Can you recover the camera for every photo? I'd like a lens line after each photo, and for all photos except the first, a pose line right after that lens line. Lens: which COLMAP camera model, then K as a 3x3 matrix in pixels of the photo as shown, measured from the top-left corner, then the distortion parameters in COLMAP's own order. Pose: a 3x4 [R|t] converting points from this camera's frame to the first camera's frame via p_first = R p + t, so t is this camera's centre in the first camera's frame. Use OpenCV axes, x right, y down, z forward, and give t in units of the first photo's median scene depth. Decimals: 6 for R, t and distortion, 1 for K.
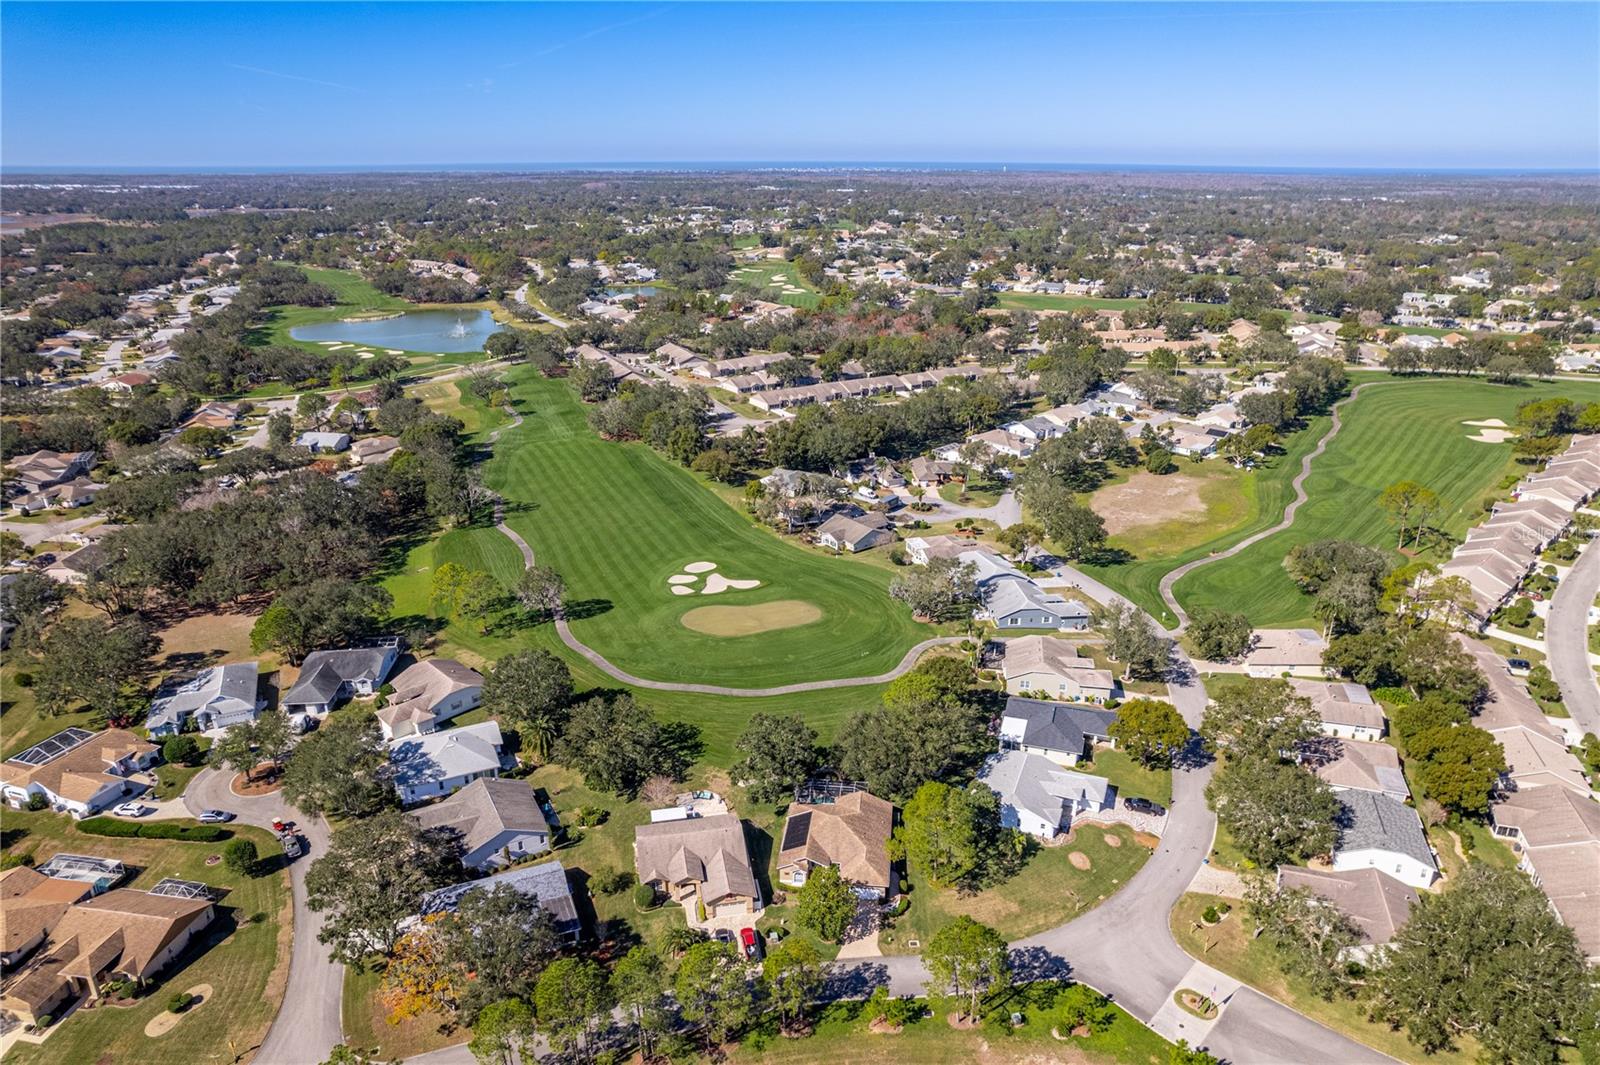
lens RADIAL K [[1023.2, 0, 810.7], [0, 1023.2, 520.2], [0, 0, 1]] dist [-0.069805, 0.057830]
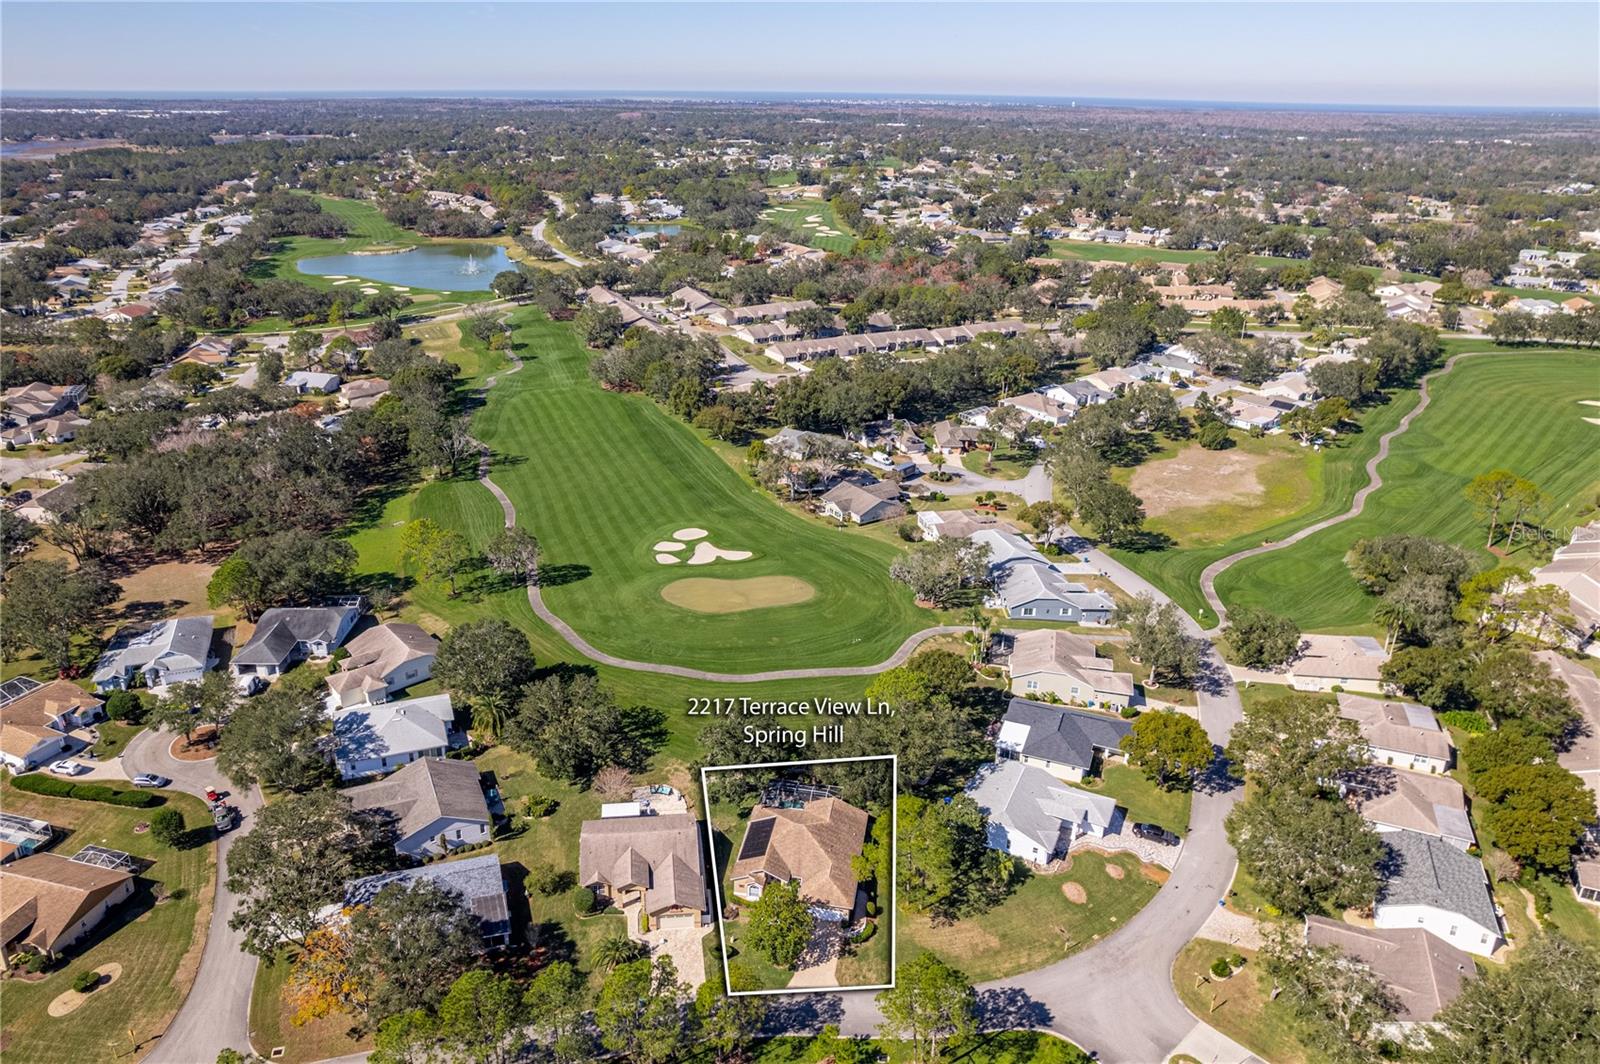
lens RADIAL K [[1093.5, 0, 756.7], [0, 1093.5, 483.5], [0, 0, 1]] dist [-0.071972, 0.060550]
pose [[0.995739, 0.039752, -0.083205, 0.047458], [-0.039200, 0.999197, 0.008249, -0.015029], [0.083467, -0.004952, 0.996498, 0.036109]]
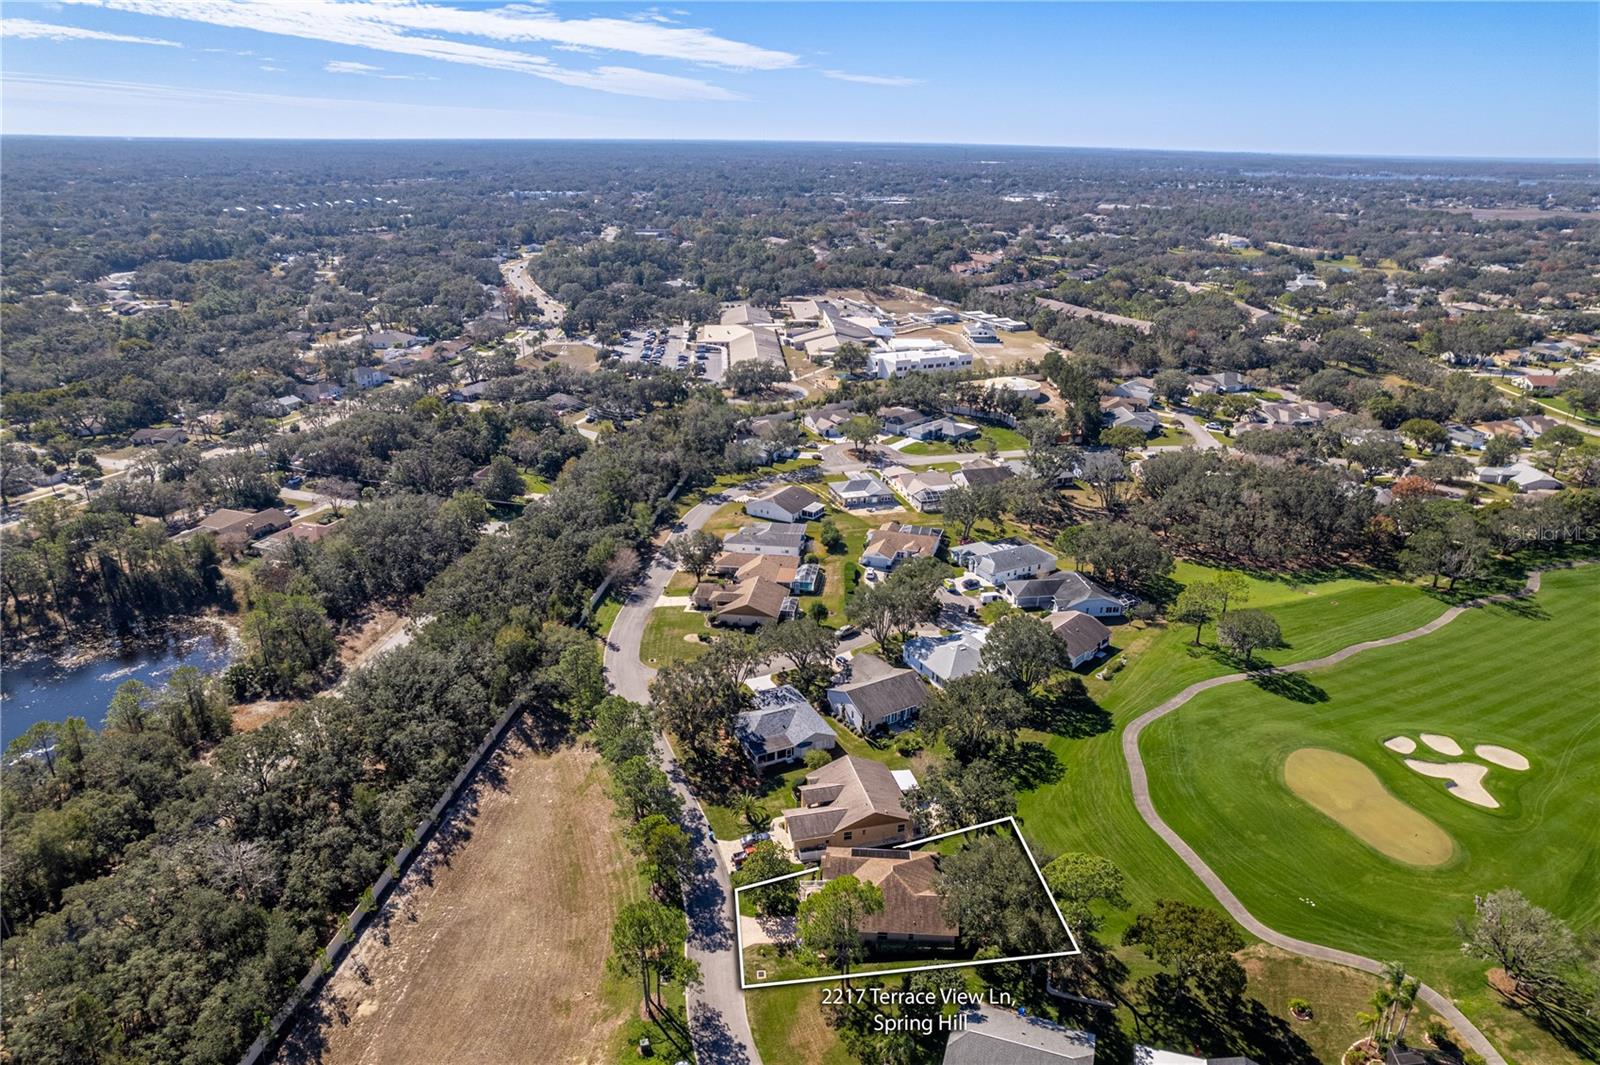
lens RADIAL K [[1023.2, 0, 815.1], [0, 1023.2, 542.6], [0, 0, 1]] dist [-0.069805, 0.057830]
pose [[0.045265, 0.371343, -0.927392, 0.667414], [-0.350743, 0.875150, 0.333305, -0.214776], [0.935377, 0.310189, 0.169860, 0.611139]]
